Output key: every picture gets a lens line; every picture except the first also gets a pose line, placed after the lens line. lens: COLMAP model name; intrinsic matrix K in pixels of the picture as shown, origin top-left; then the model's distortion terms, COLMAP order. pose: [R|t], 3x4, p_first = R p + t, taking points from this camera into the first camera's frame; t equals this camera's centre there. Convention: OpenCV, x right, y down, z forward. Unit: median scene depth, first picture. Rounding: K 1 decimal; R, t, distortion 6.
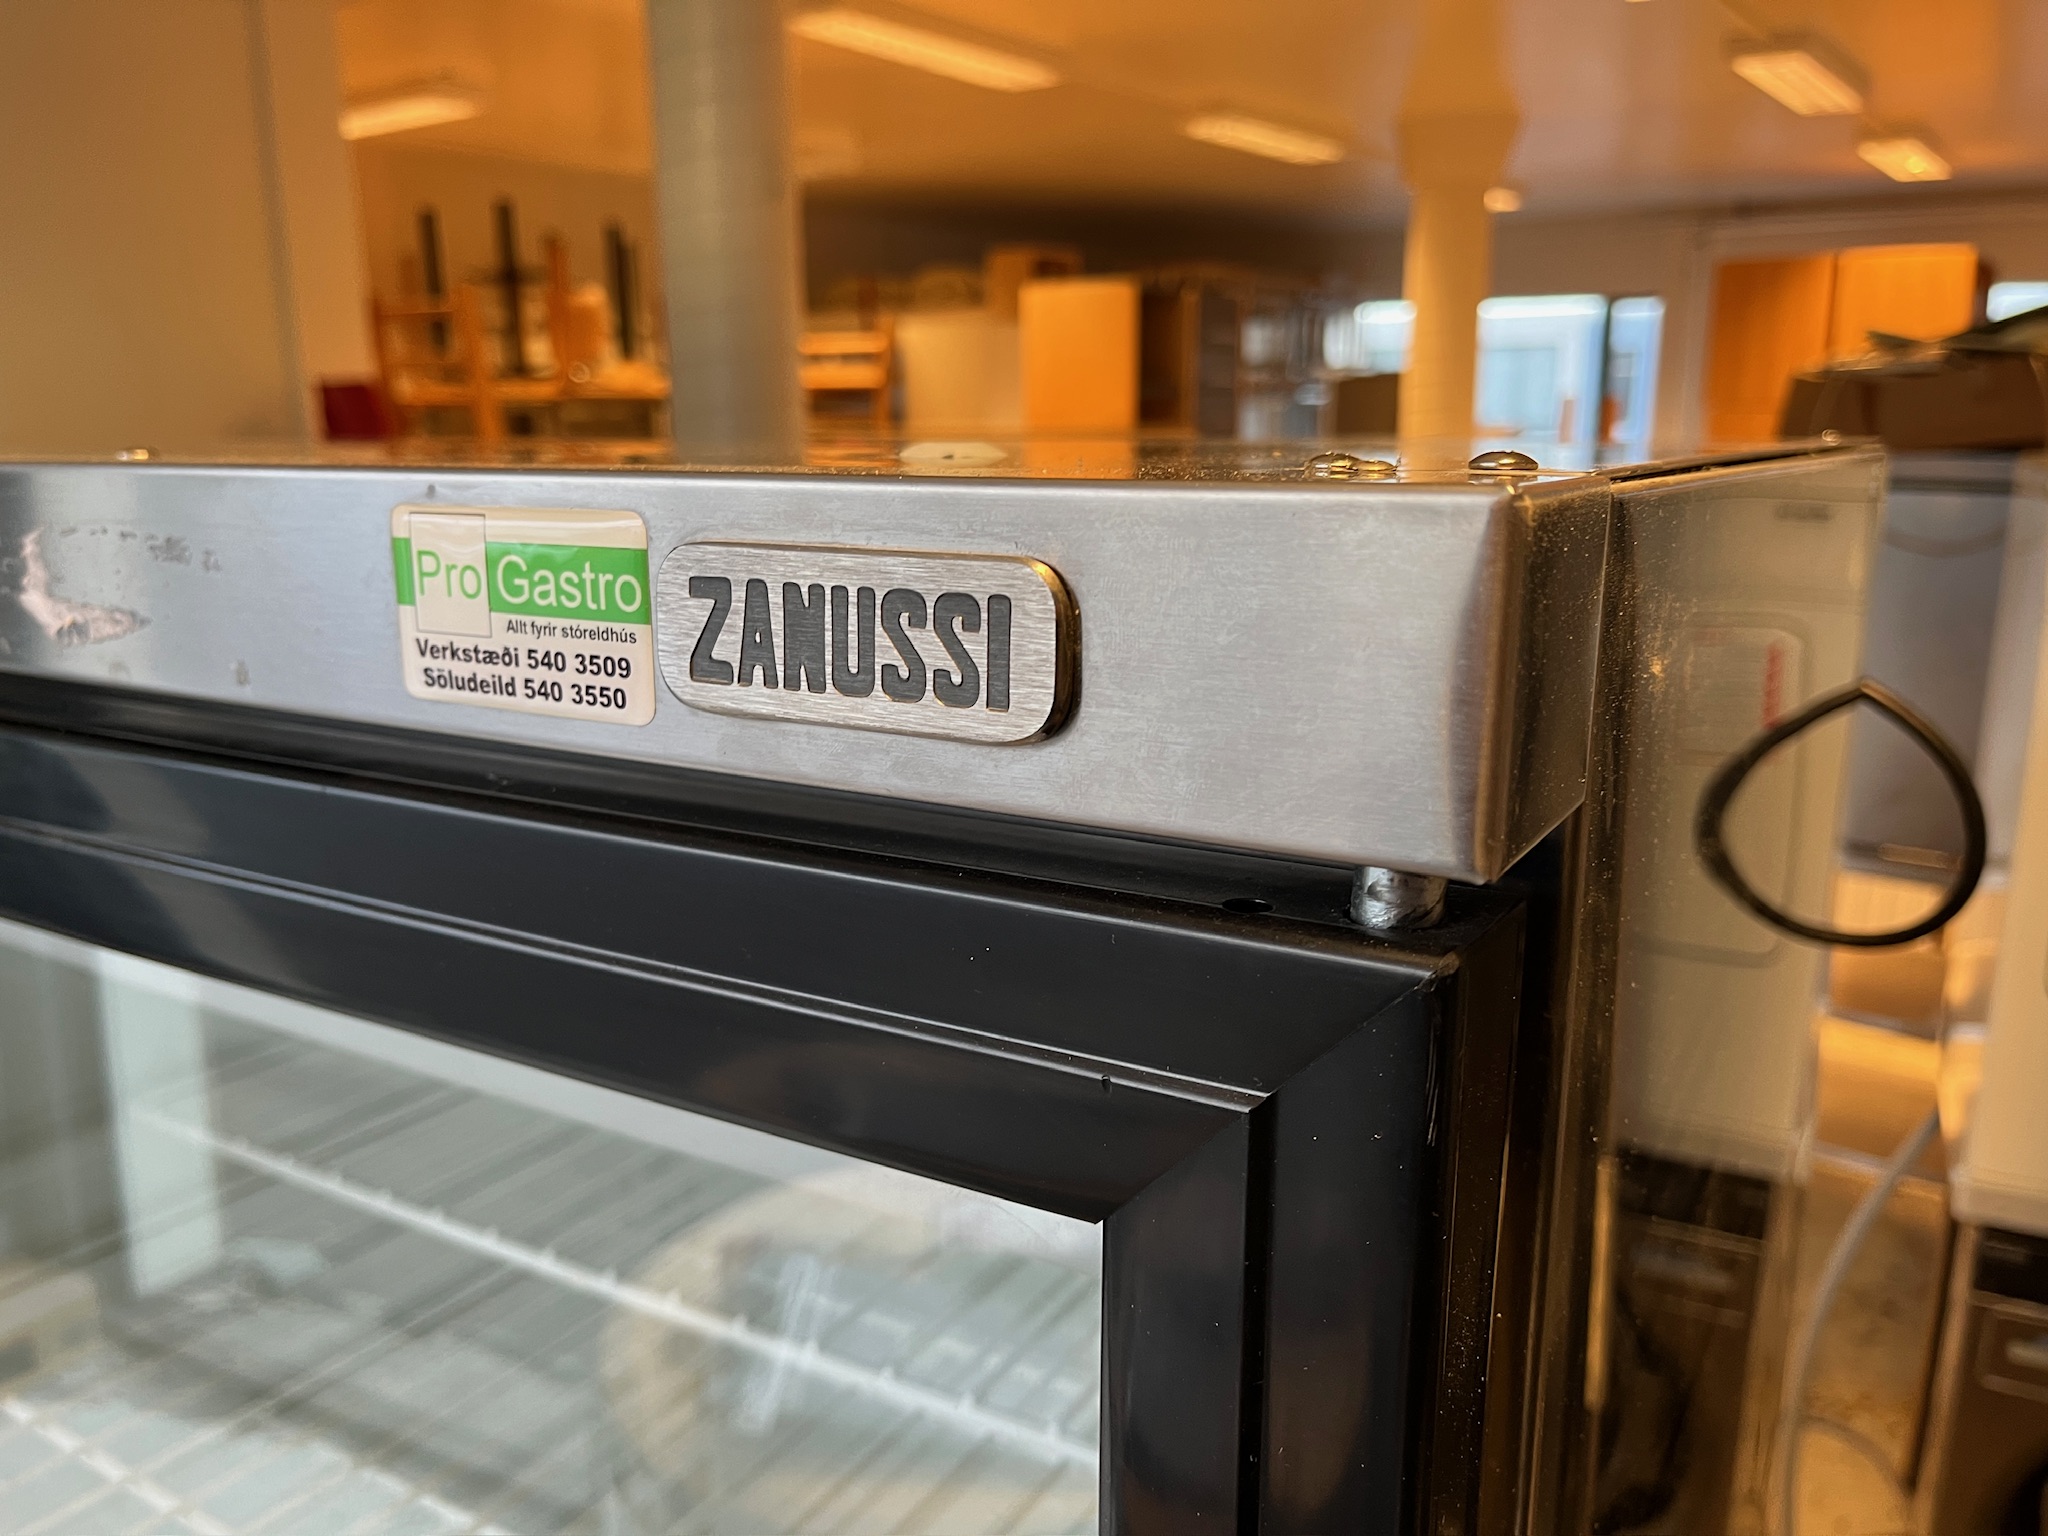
lens RADIAL K [[1541.3, 0, 1024.0], [0, 1541.3, 768.0], [0, 0, 1]] dist [0.044520, -0.080138]
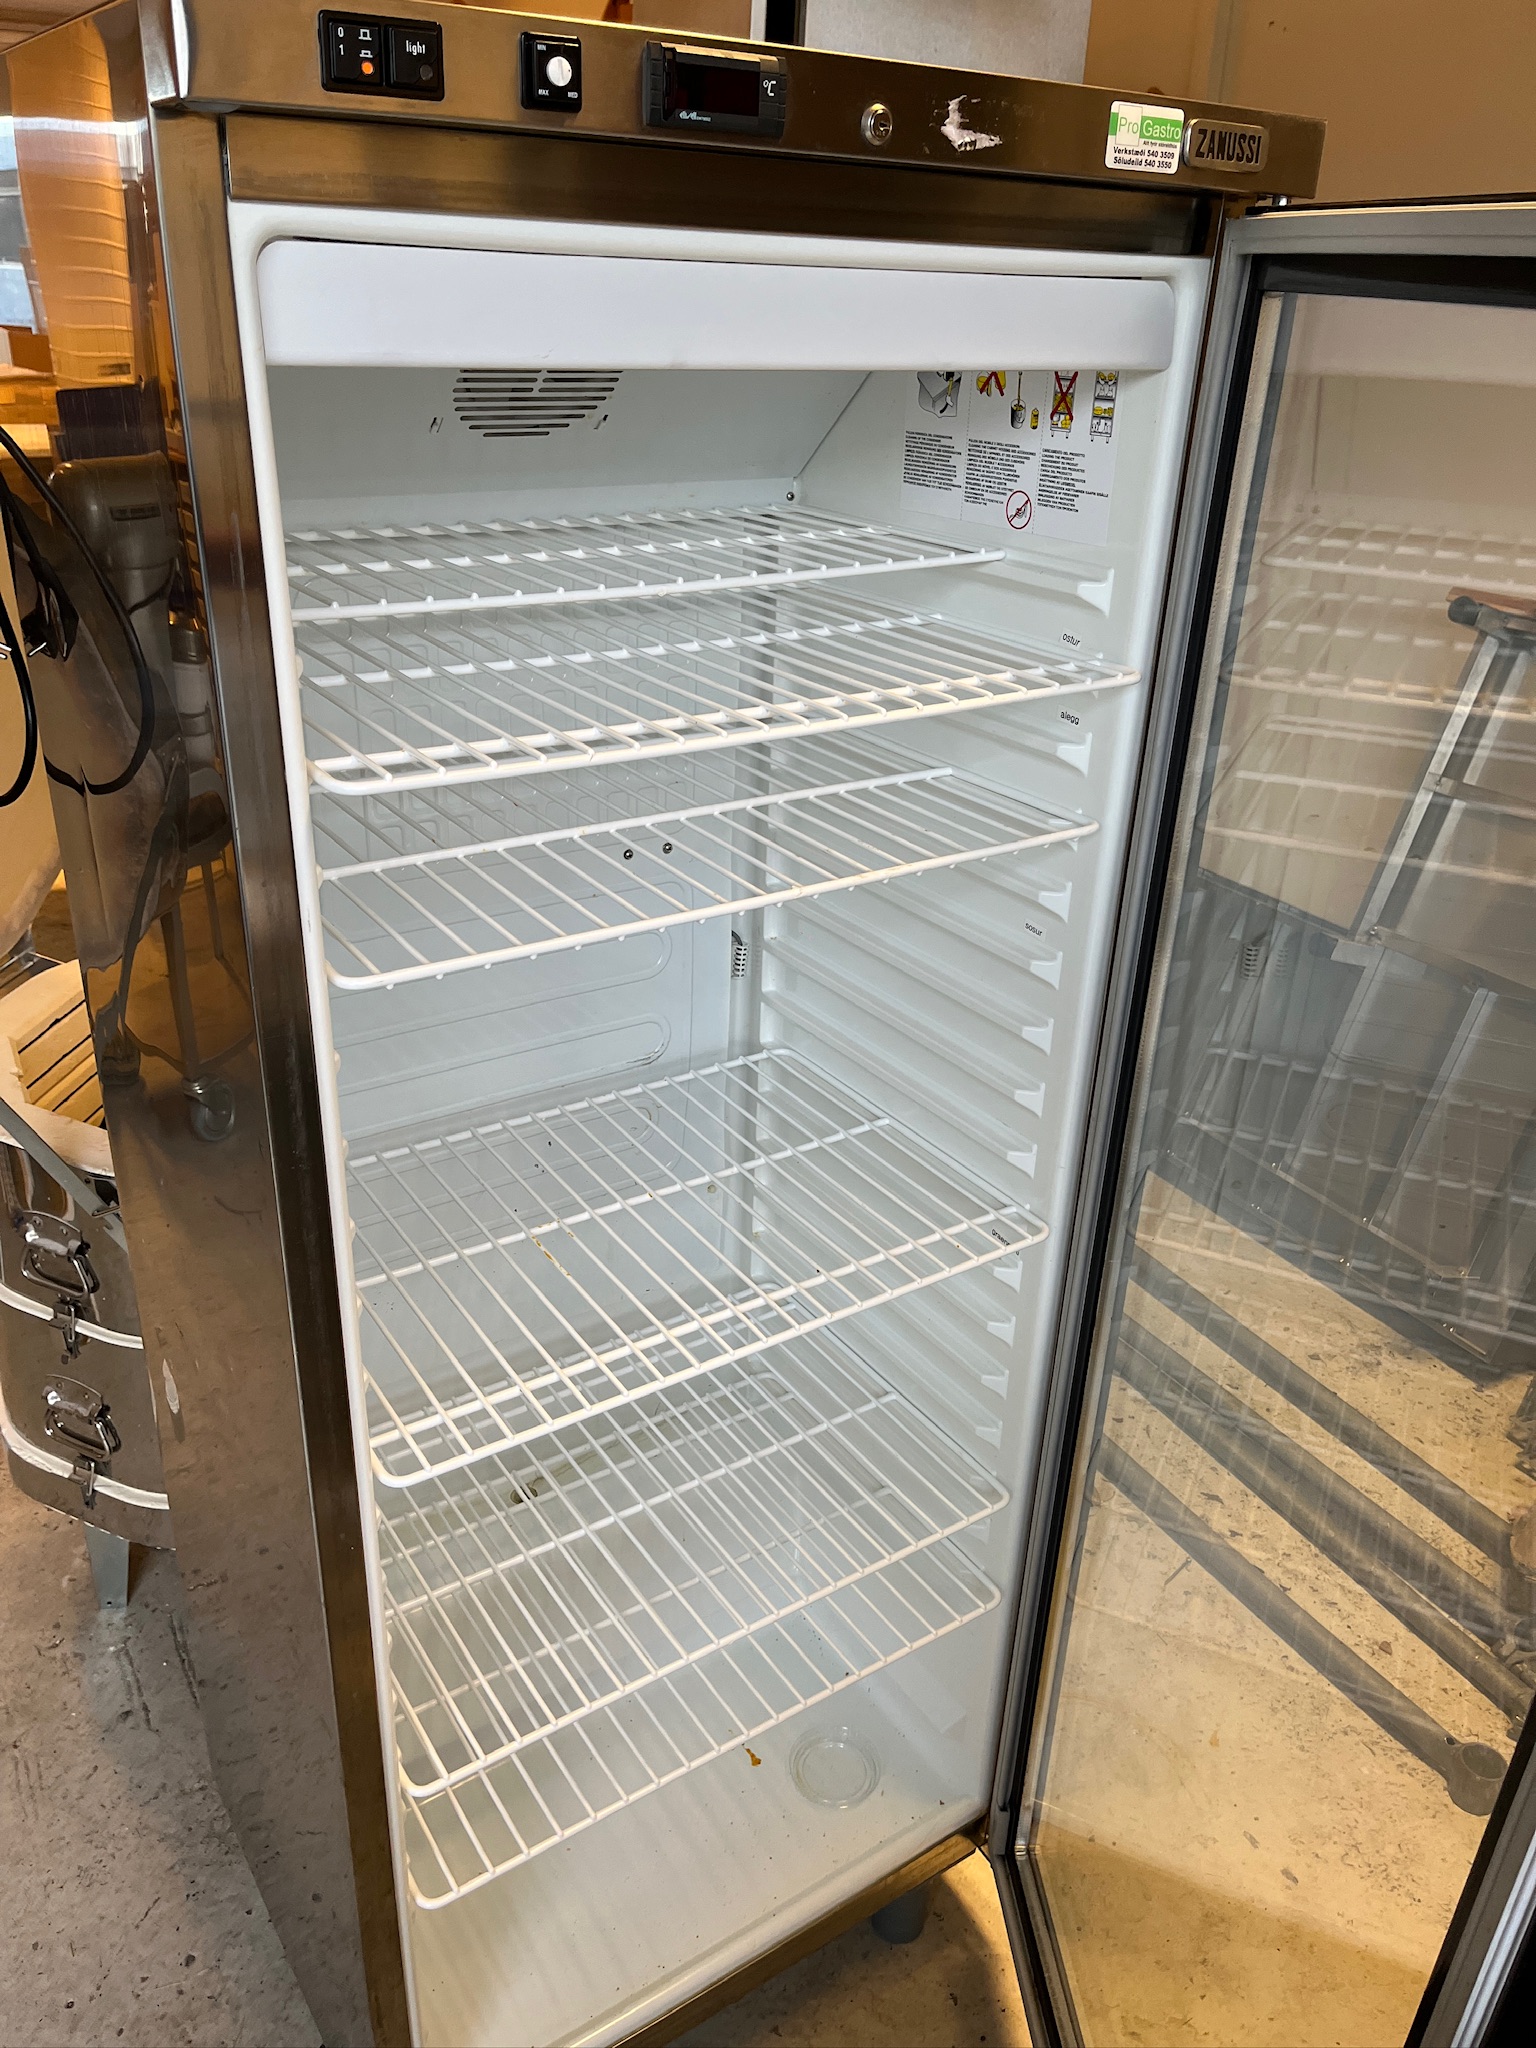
lens RADIAL K [[1541.3, 0, 768.0], [0, 1541.3, 1024.0], [0, 0, 1]] dist [0.044520, -0.080138]
pose [[0.430063, -0.387979, 0.815180, -4.500998], [0.149410, 0.921083, 0.359559, 0.372926], [-0.890350, -0.032837, 0.454092, 0.091524]]
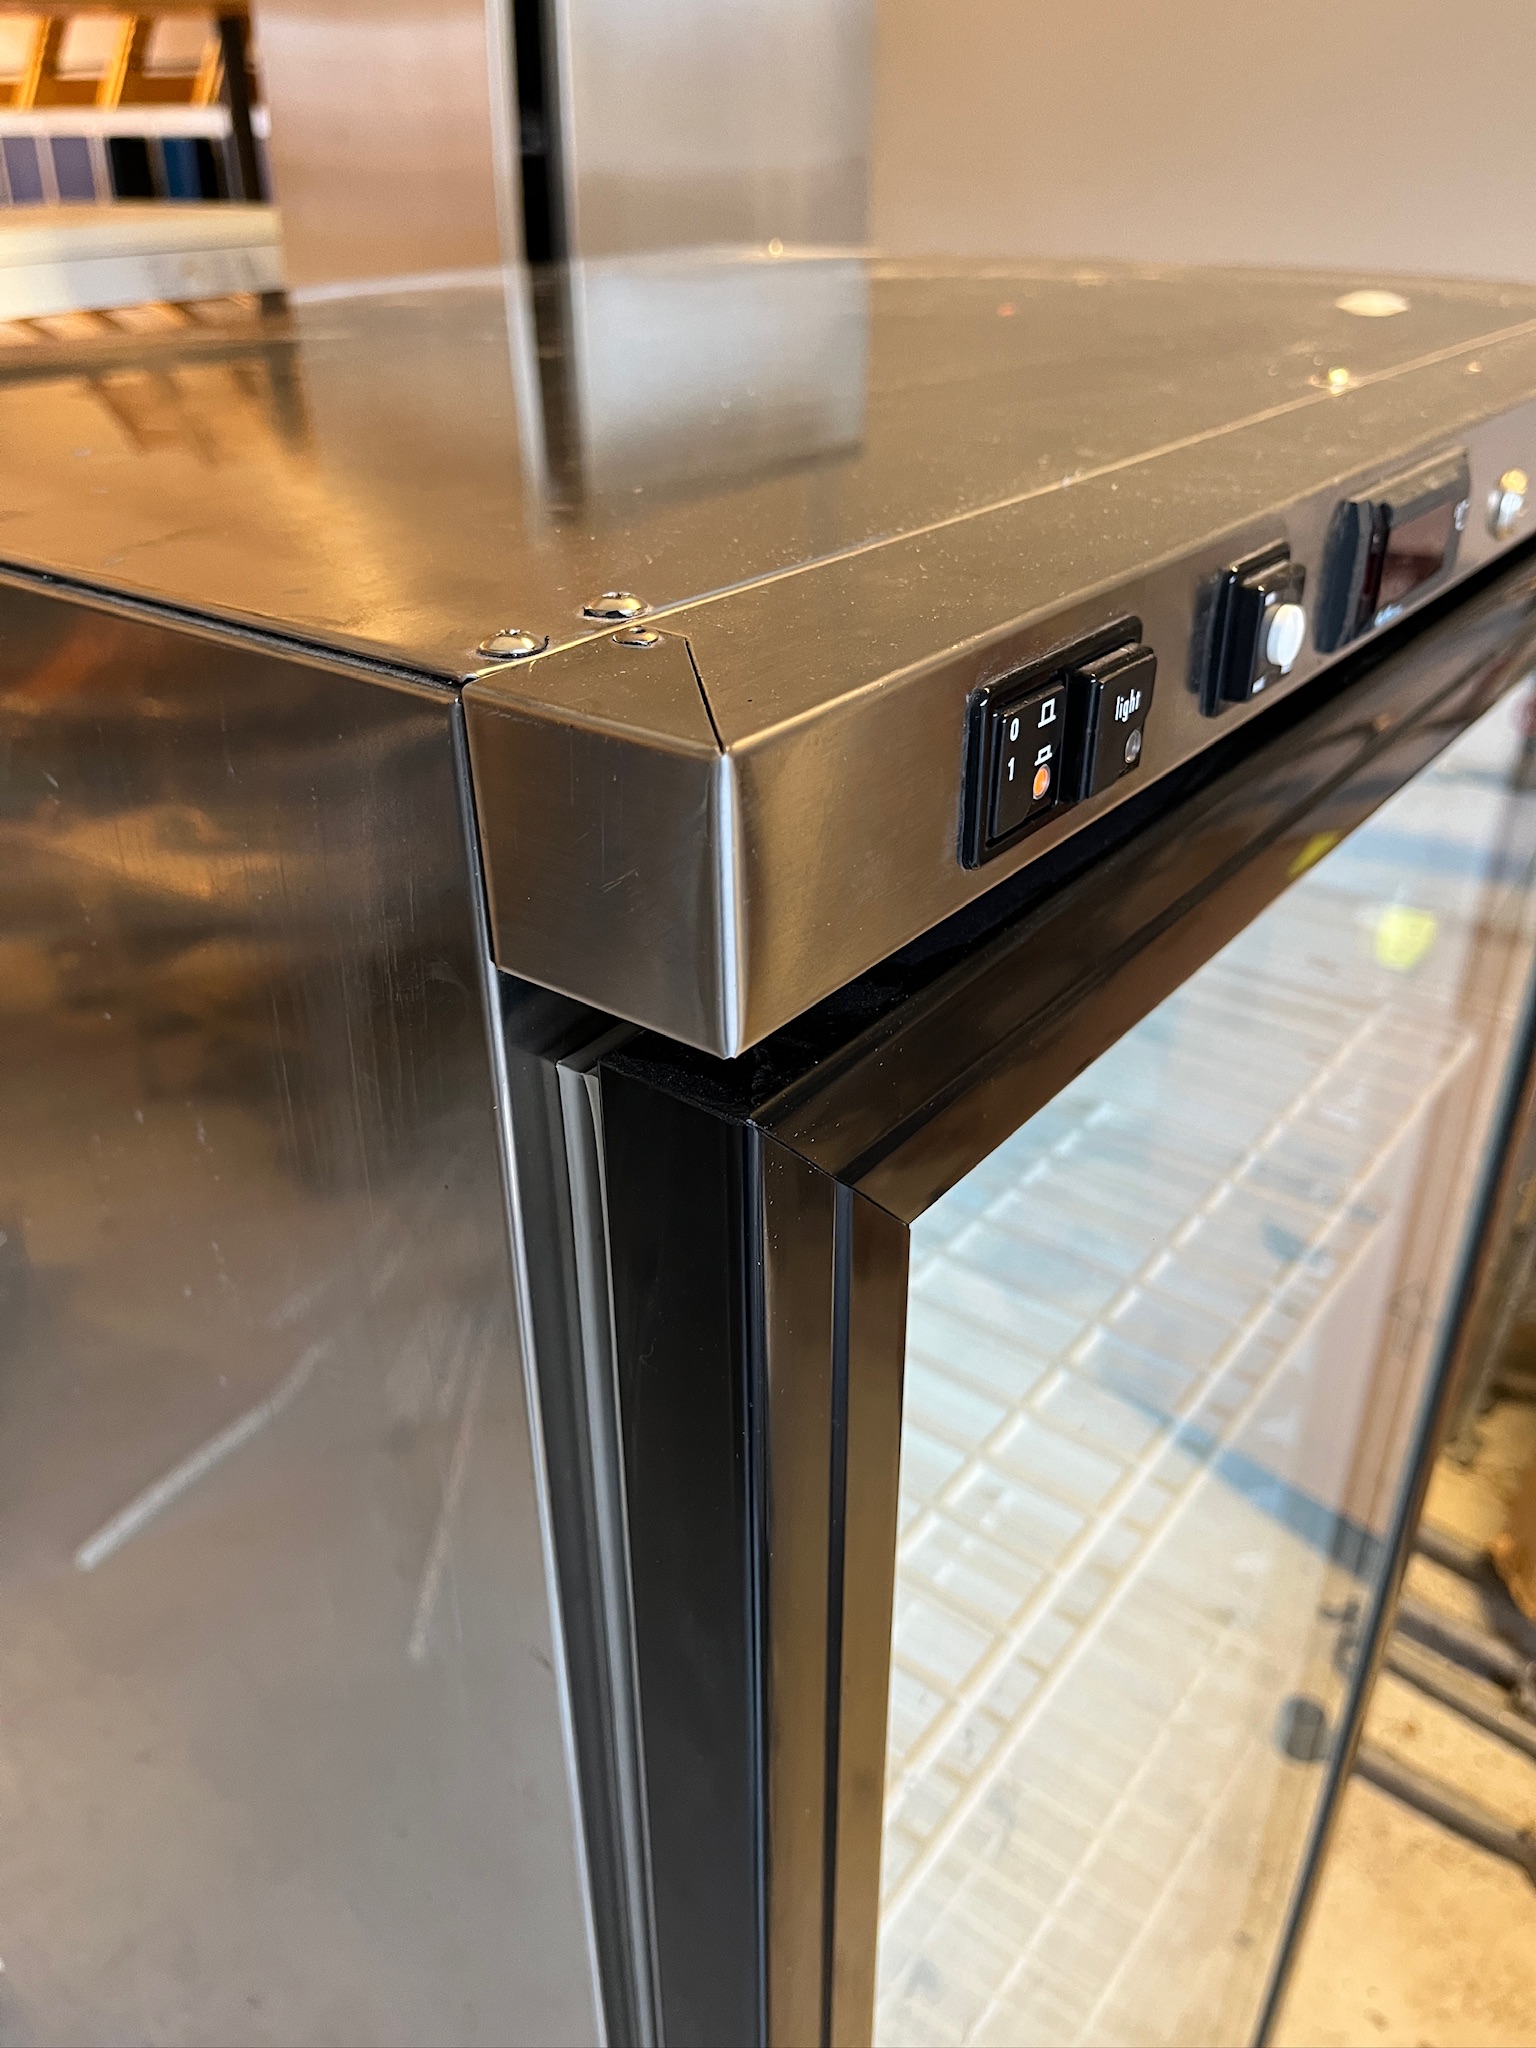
lens RADIAL K [[1541.3, 0, 768.0], [0, 1541.3, 1024.0], [0, 0, 1]] dist [0.044520, -0.080138]
pose [[0.144869, -0.492119, 0.858389, -2.977695], [0.214932, 0.862477, 0.458189, -0.649112], [-0.965825, 0.118118, 0.230718, 1.912396]]
